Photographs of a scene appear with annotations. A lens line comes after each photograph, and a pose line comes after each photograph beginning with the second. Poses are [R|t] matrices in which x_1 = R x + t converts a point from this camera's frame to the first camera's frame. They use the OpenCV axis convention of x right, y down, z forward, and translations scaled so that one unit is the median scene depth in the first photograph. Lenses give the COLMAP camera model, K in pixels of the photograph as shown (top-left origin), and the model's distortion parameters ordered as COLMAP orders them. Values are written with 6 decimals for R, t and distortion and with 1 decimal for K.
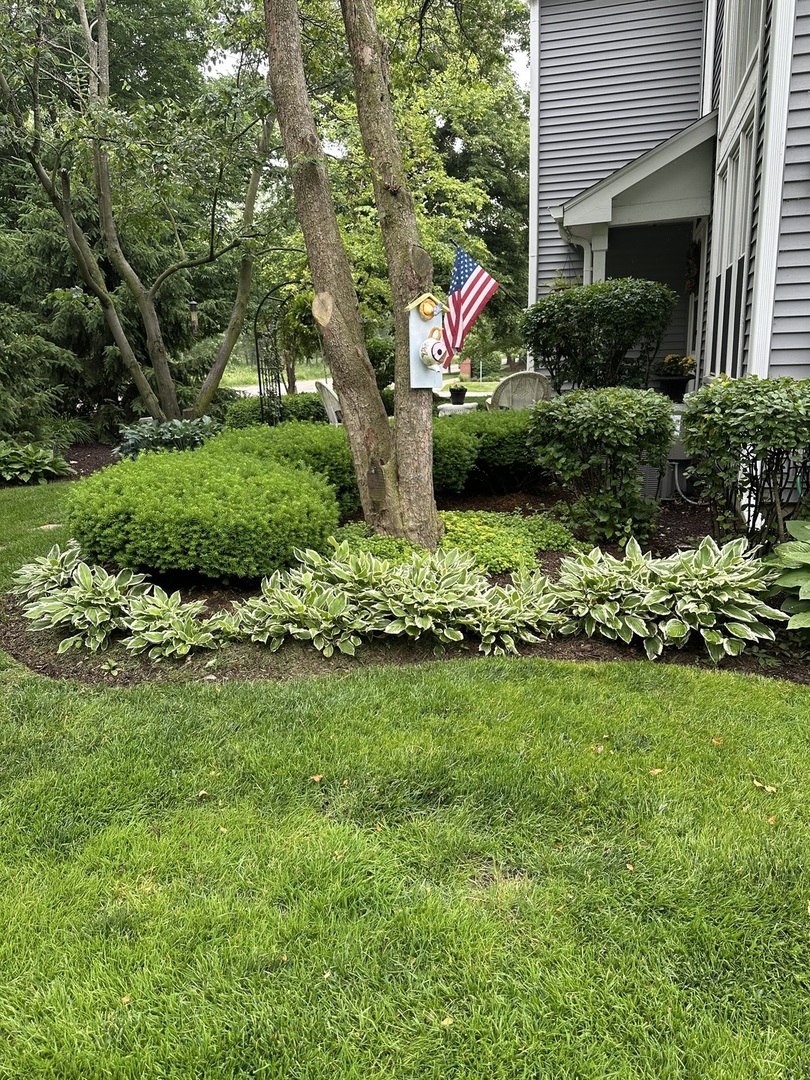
lens RADIAL K [[763.8, 0, 406.0], [0, 763.8, 535.2], [0, 0, 1]] dist [0.047788, -0.001450]
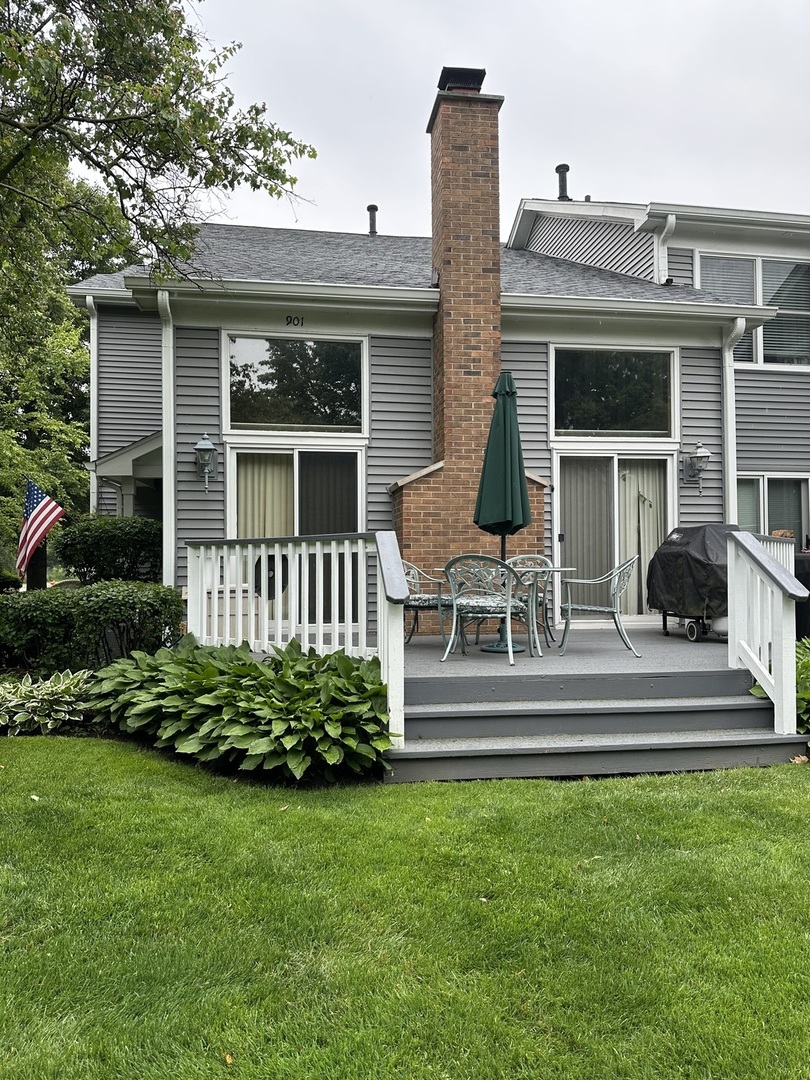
lens RADIAL K [[763.8, 0, 401.3], [0, 763.8, 546.3], [0, 0, 1]] dist [0.047788, -0.001450]
pose [[0.916721, 0.031703, 0.398268, 0.308782], [0.072452, 0.967127, -0.243755, 0.171914], [-0.392903, 0.252311, 0.884289, -0.733280]]
